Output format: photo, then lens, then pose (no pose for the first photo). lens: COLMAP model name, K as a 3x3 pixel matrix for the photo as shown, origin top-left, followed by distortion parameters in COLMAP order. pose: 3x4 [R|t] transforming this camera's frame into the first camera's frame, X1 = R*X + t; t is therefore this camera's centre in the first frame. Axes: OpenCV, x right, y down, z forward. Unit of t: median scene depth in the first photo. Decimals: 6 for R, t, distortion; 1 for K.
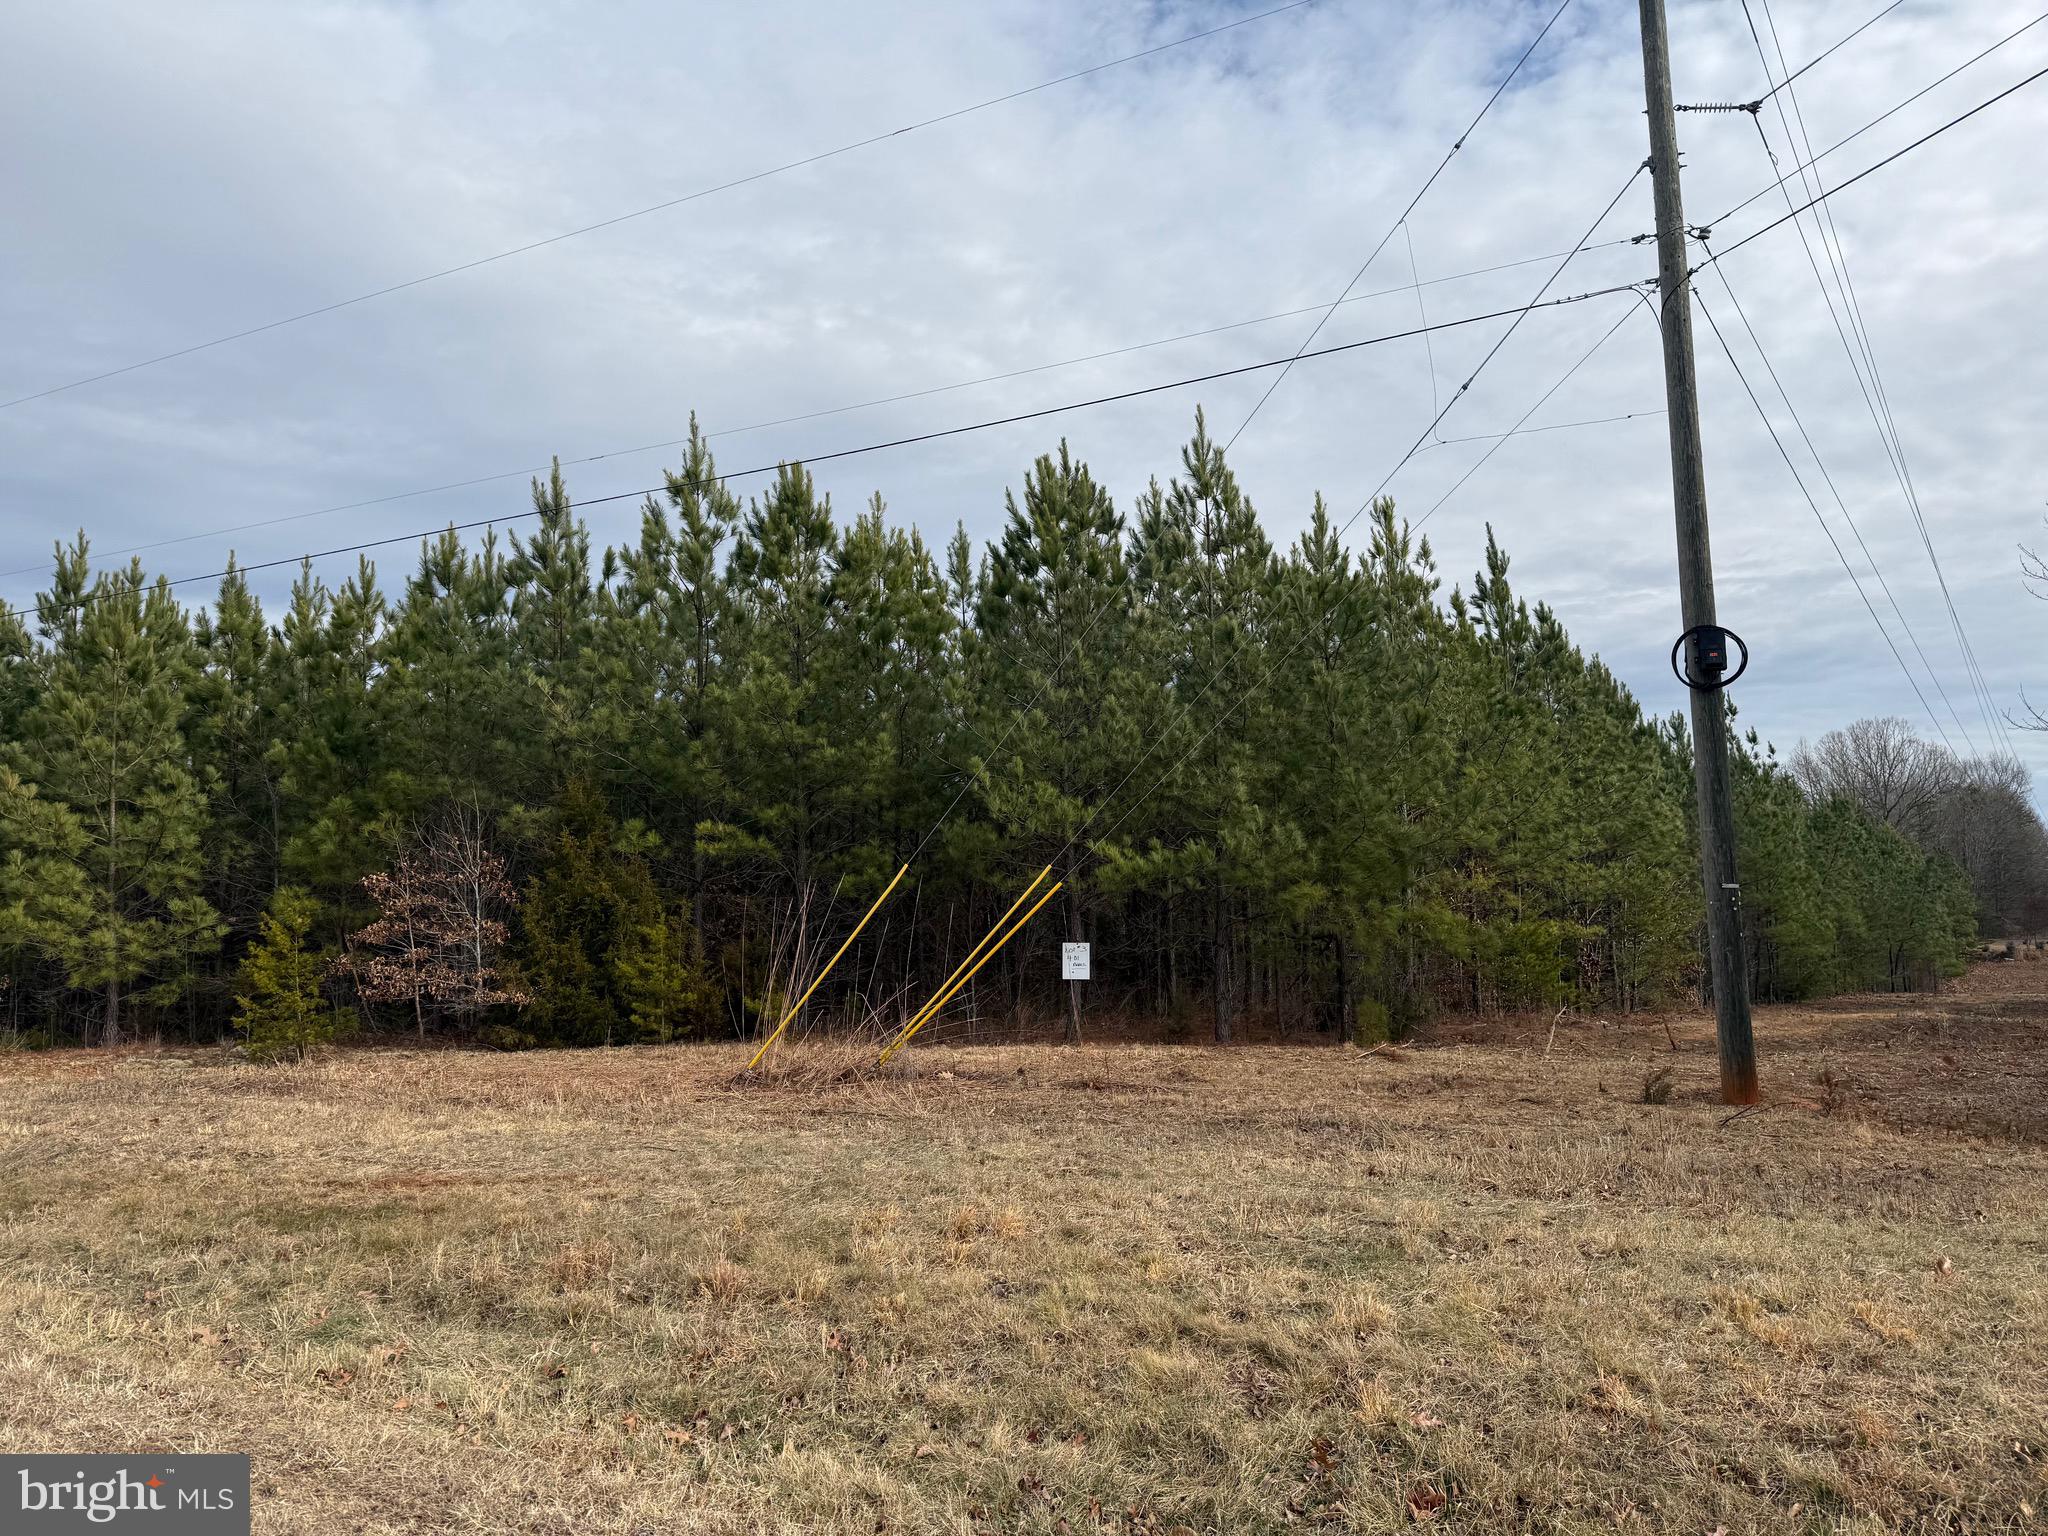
lens RADIAL K [[1426.9, 0, 1024.0], [0, 1426.9, 768.0], [0, 0, 1]] dist [0.054546, -0.076109]
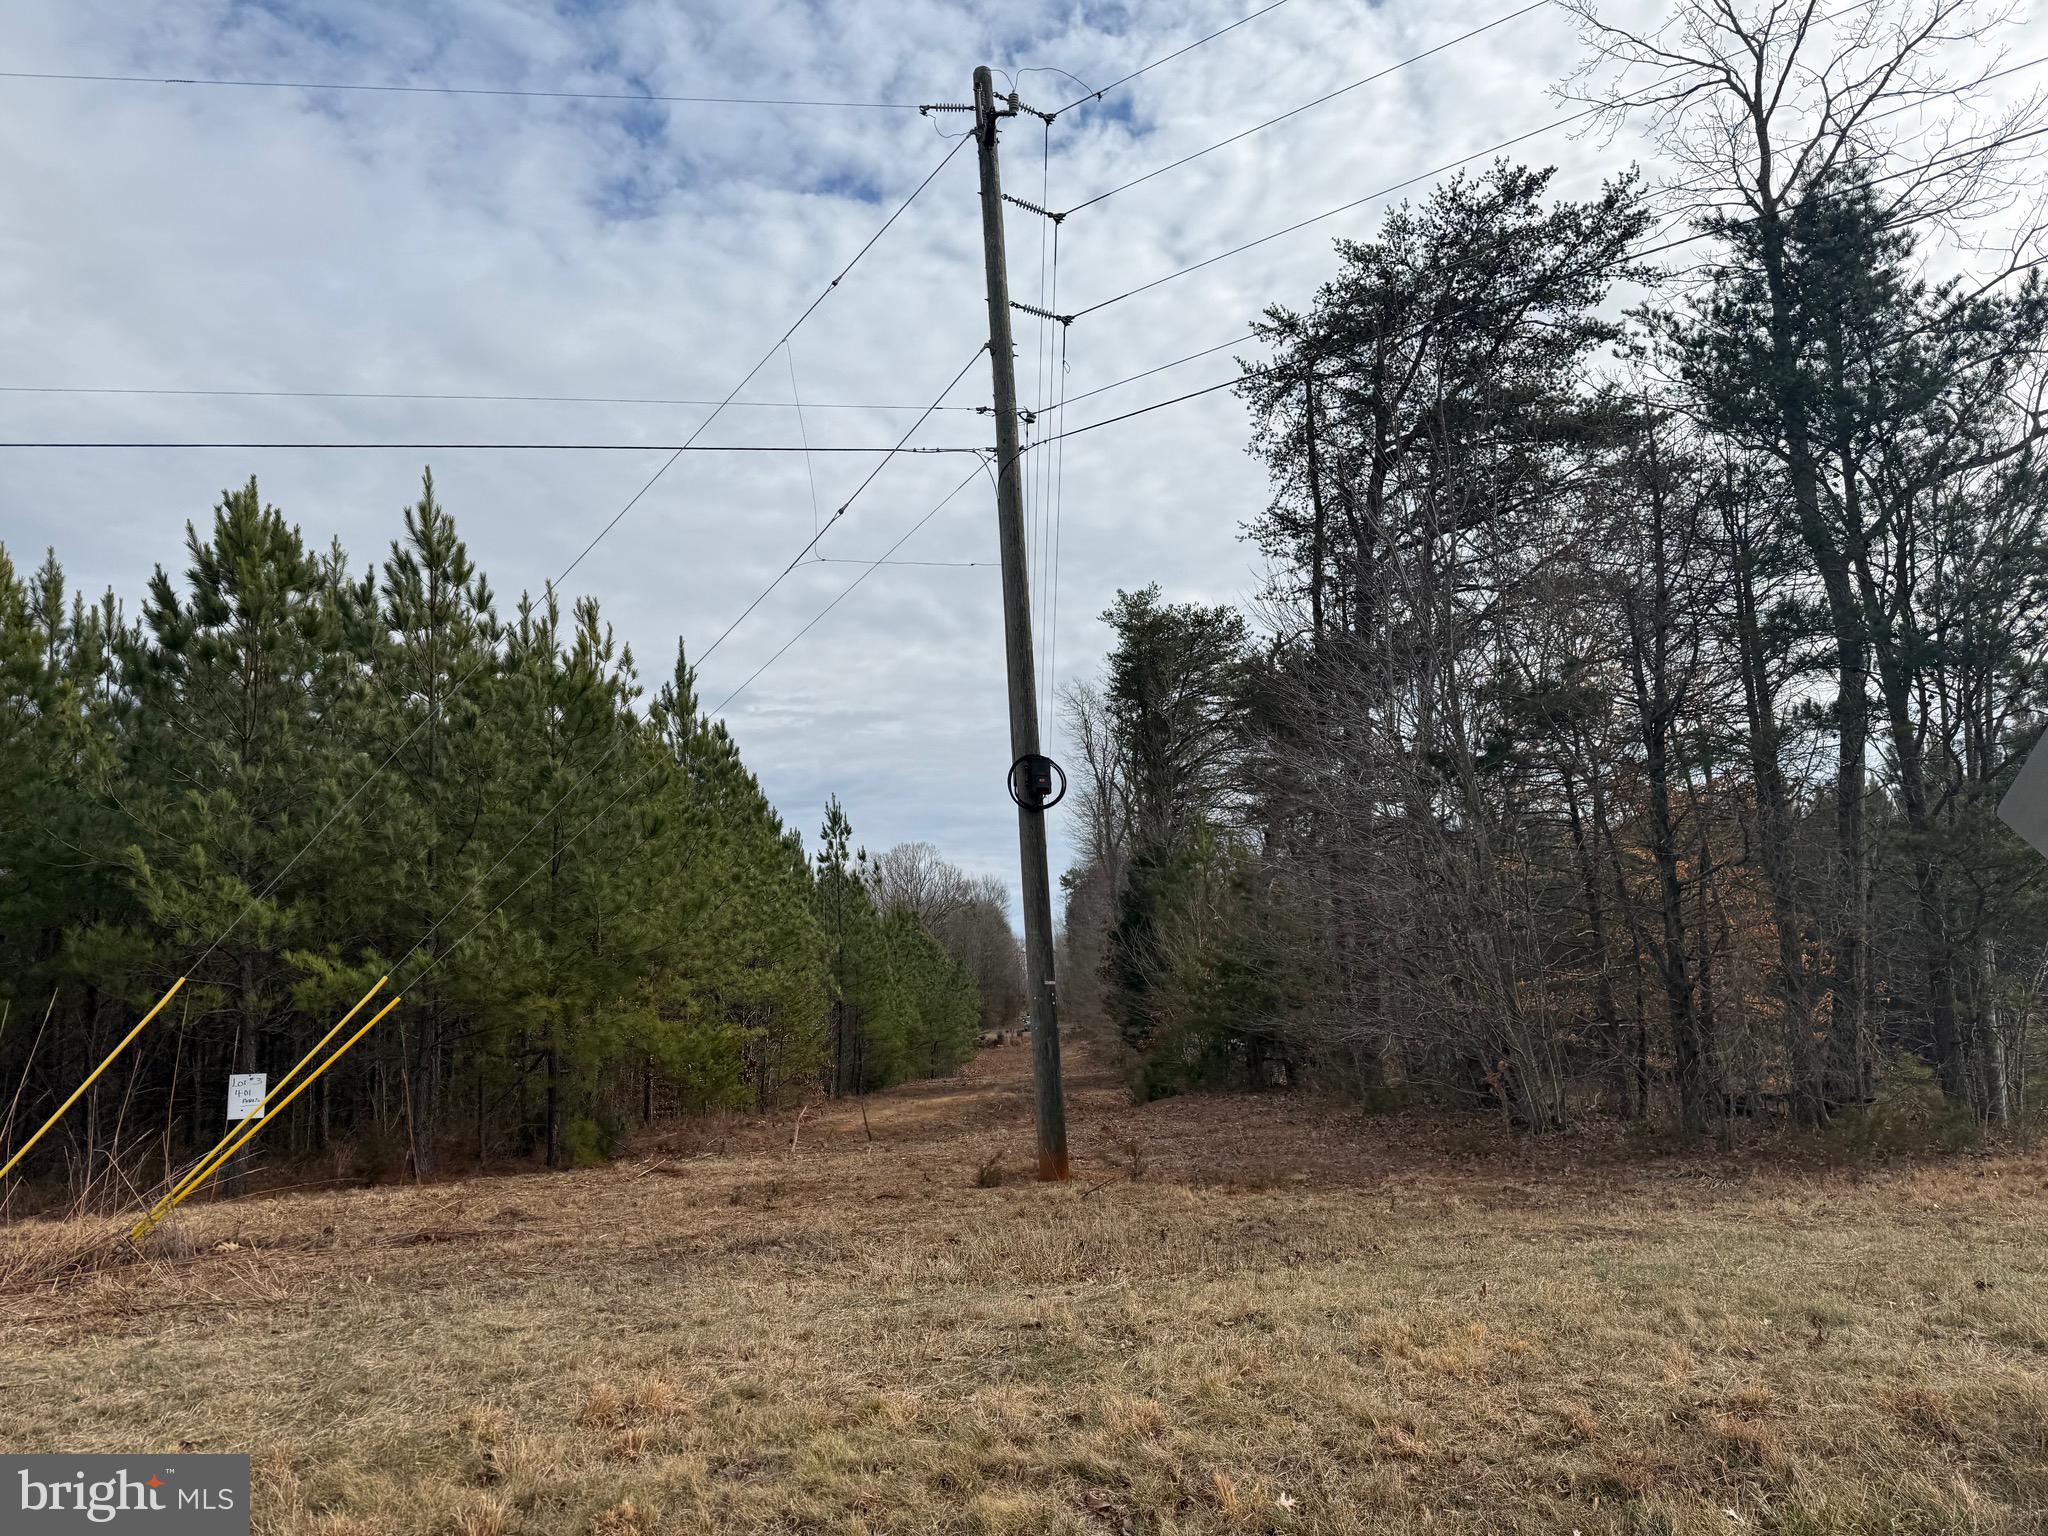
lens RADIAL K [[1432.4, 0, 1025.7], [0, 1432.4, 812.5], [0, 0, 1]] dist [0.056479, -0.084025]
pose [[0.799178, 0.054686, 0.598602, -0.108396], [-0.028087, 0.998163, -0.053690, 0.003157], [-0.600438, 0.026095, 0.799245, 0.048864]]
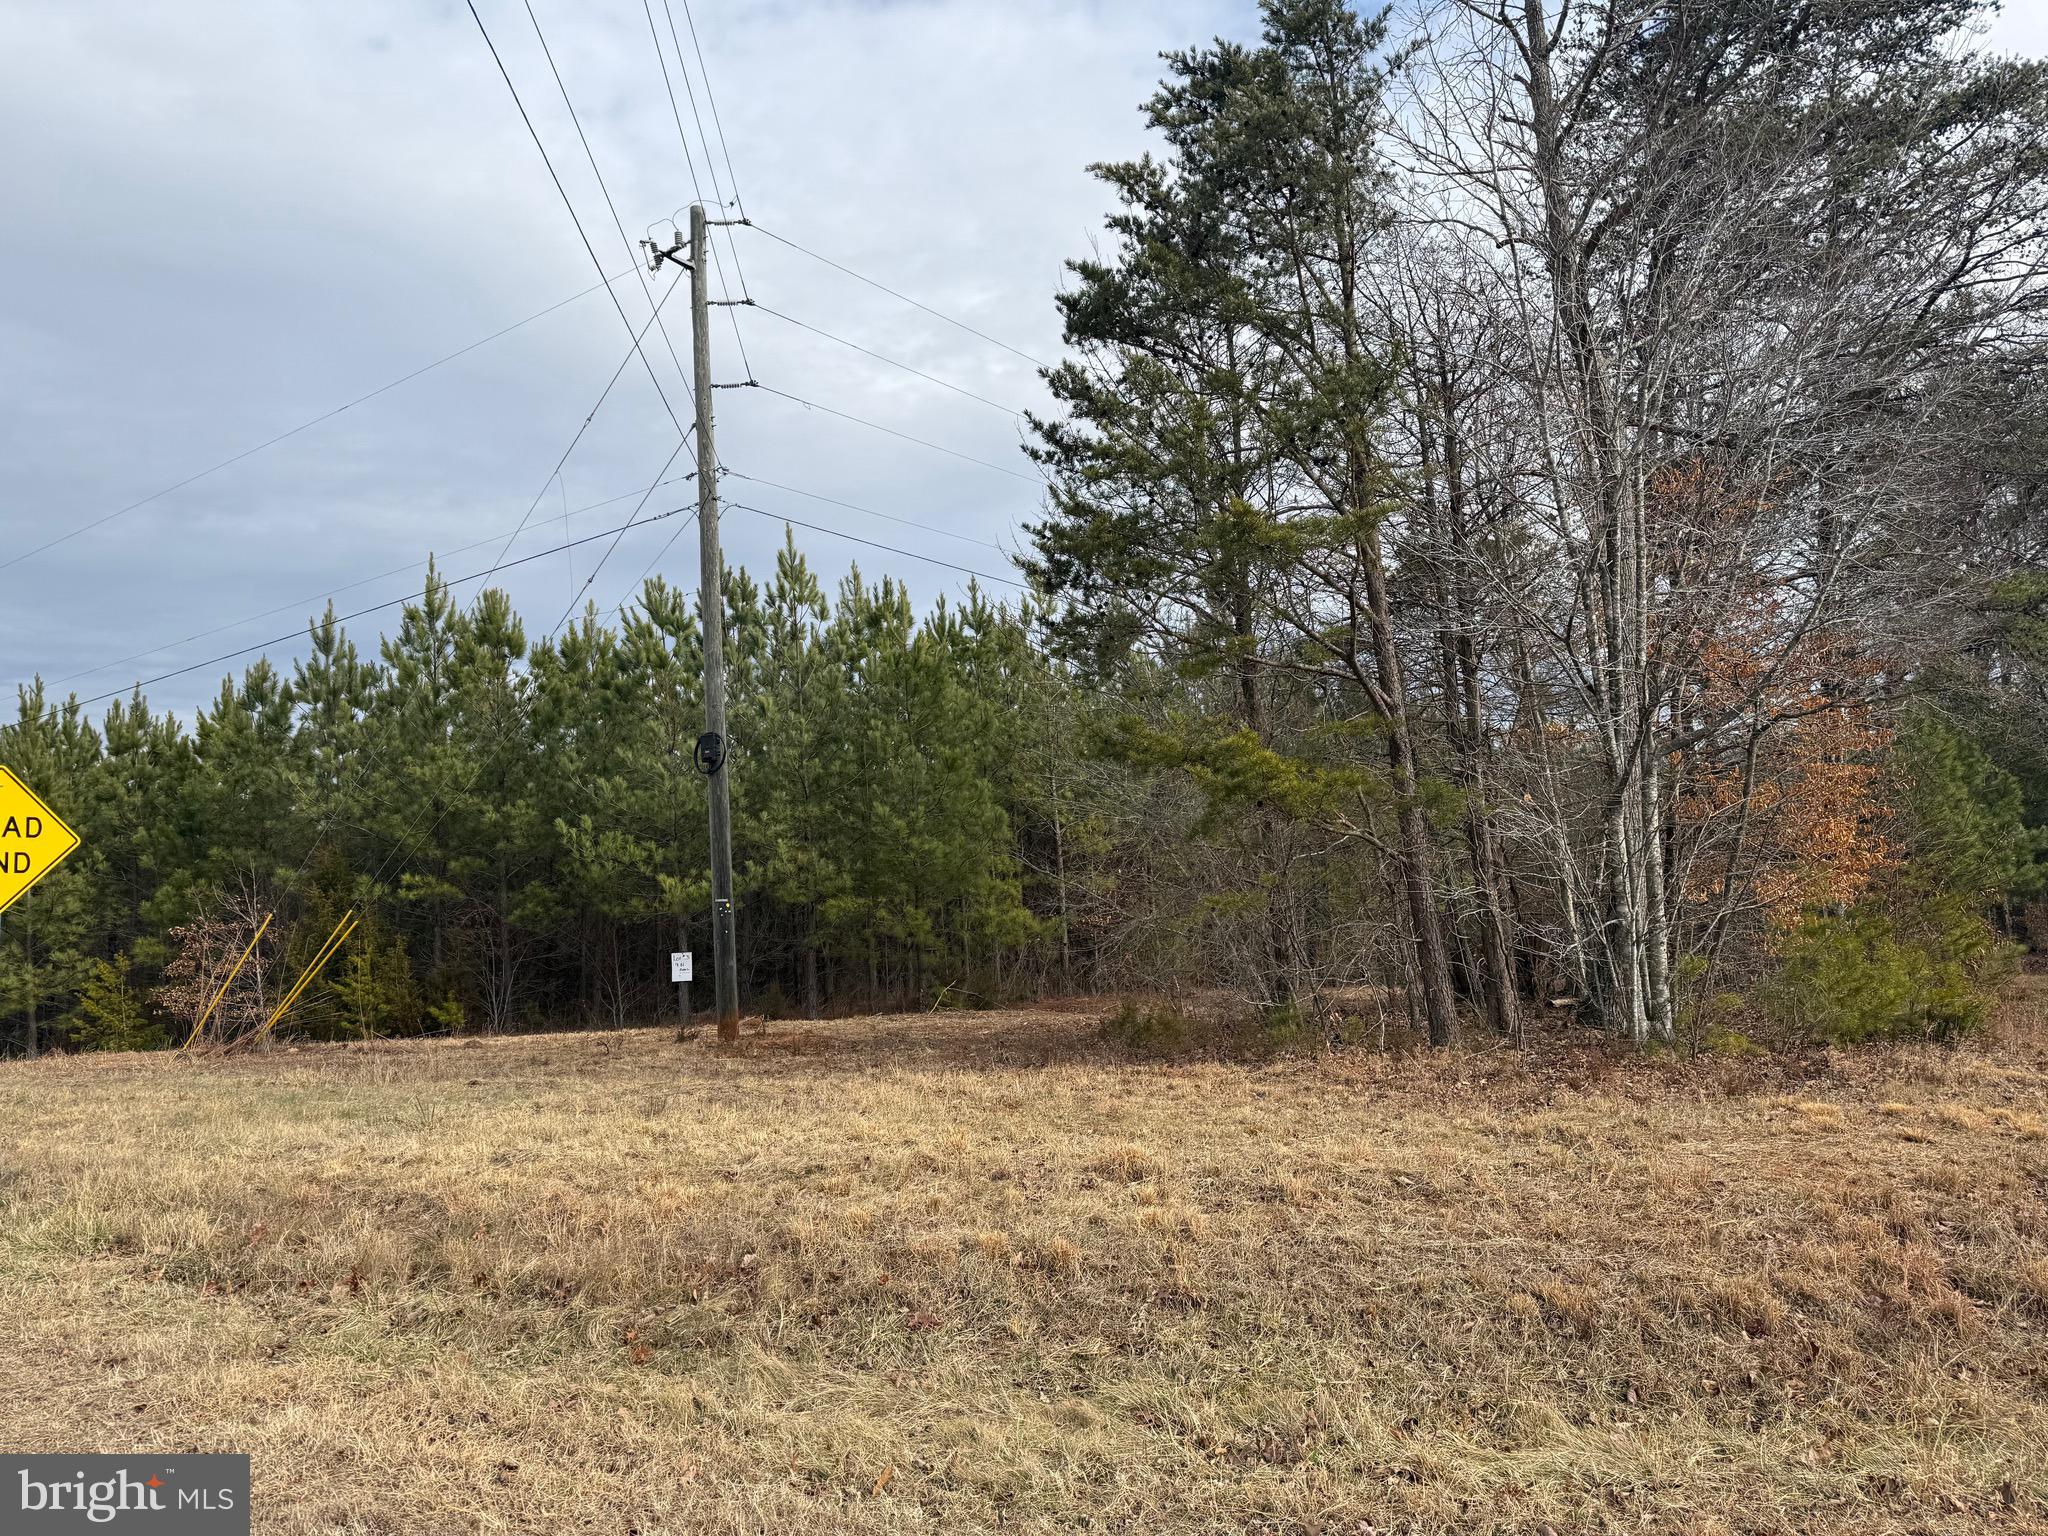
lens RADIAL K [[1449.4, 0, 1024.0], [0, 1449.4, 768.0], [0, 0, 1]] dist [0.095220, -0.075880]
pose [[0.985488, -0.062609, -0.157775, 0.537193], [0.062288, 0.998034, -0.006981, -0.015211], [0.157902, -0.002948, 0.987450, -0.248996]]
